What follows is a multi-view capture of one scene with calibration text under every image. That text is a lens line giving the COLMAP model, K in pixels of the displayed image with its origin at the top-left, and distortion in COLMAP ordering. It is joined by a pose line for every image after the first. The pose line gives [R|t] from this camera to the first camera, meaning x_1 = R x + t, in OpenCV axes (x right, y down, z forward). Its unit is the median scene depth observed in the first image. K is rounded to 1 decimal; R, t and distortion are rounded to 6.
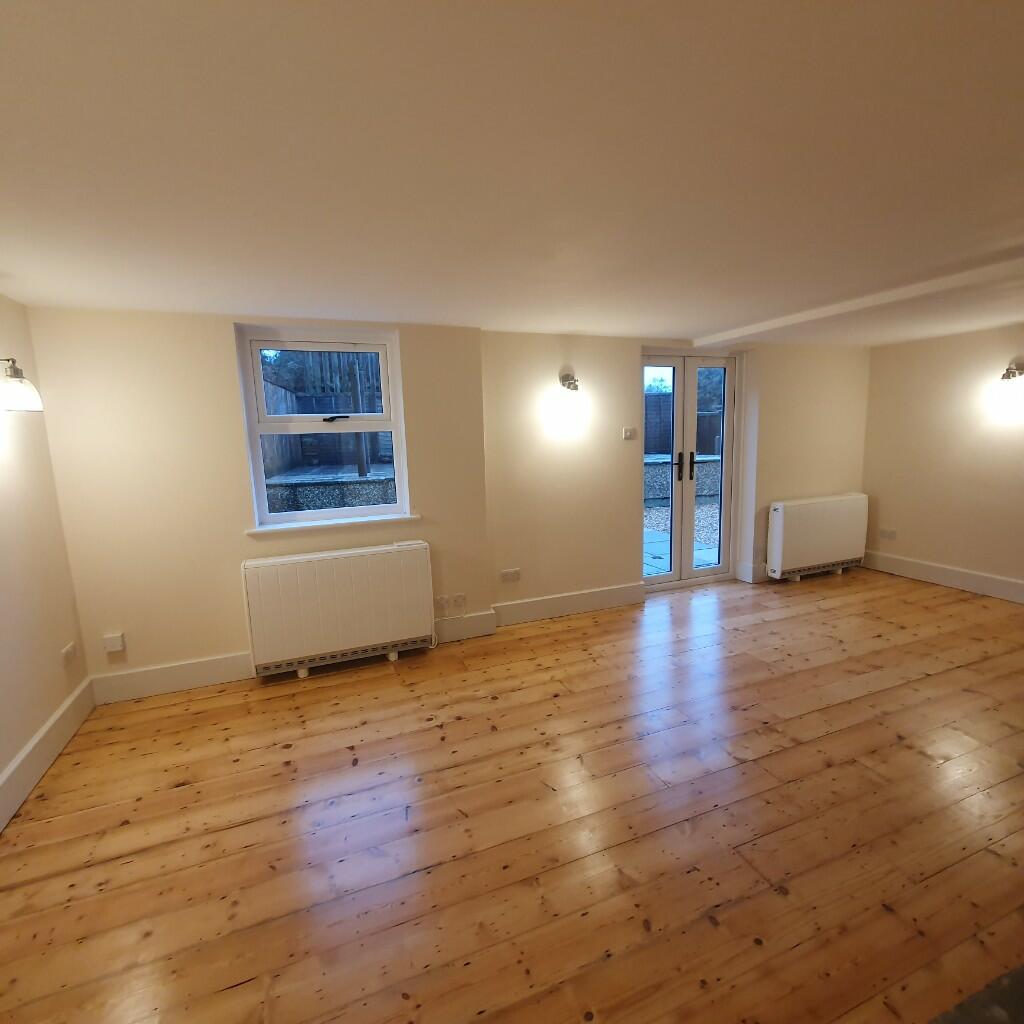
lens RADIAL K [[537.3, 0, 522.3], [0, 537.3, 513.0], [0, 0, 1]] dist [0.004564, 0.001201]
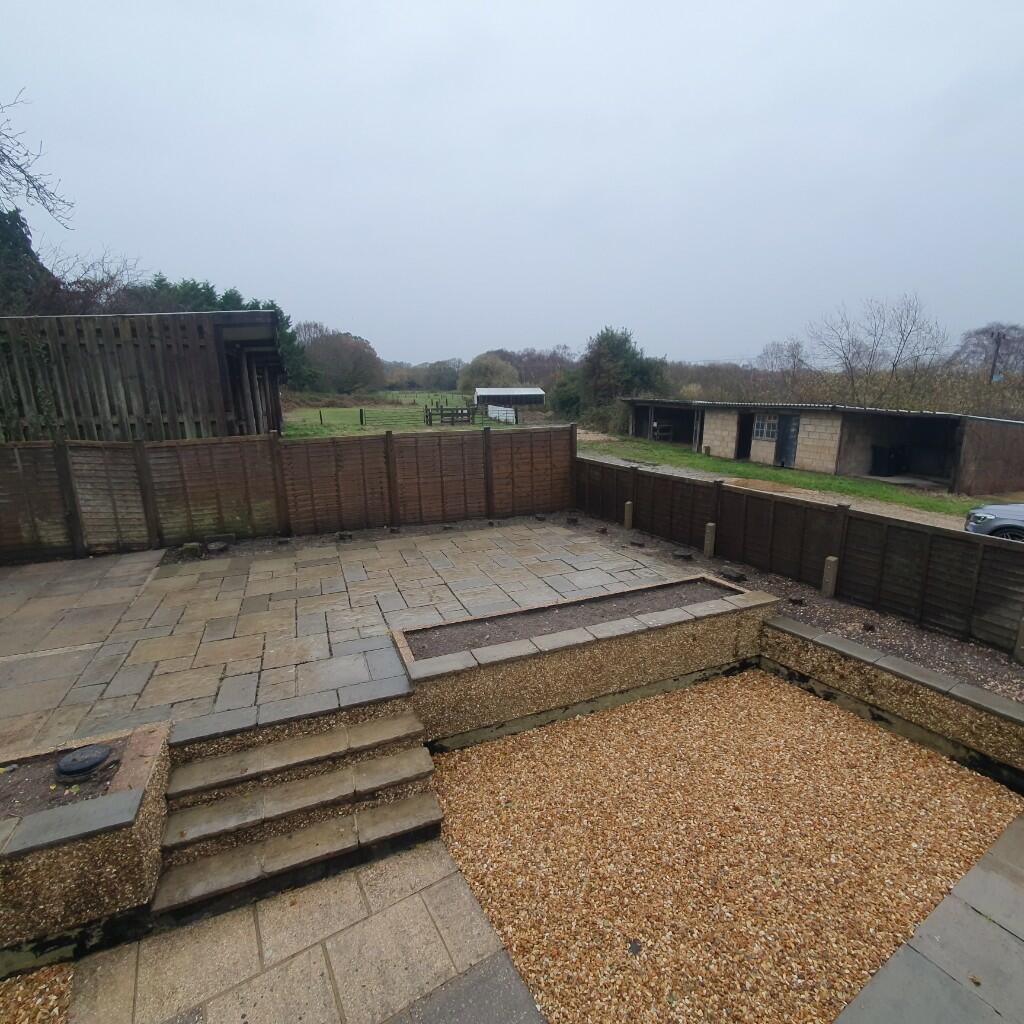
lens RADIAL K [[537.3, 0, 522.9], [0, 537.3, 516.7], [0, 0, 1]] dist [0.004564, 0.001201]
pose [[0.985048, -0.019537, 0.171167, 0.399314], [0.005687, 0.996695, 0.081034, -0.679847], [-0.172184, -0.078849, 0.981904, 1.236446]]
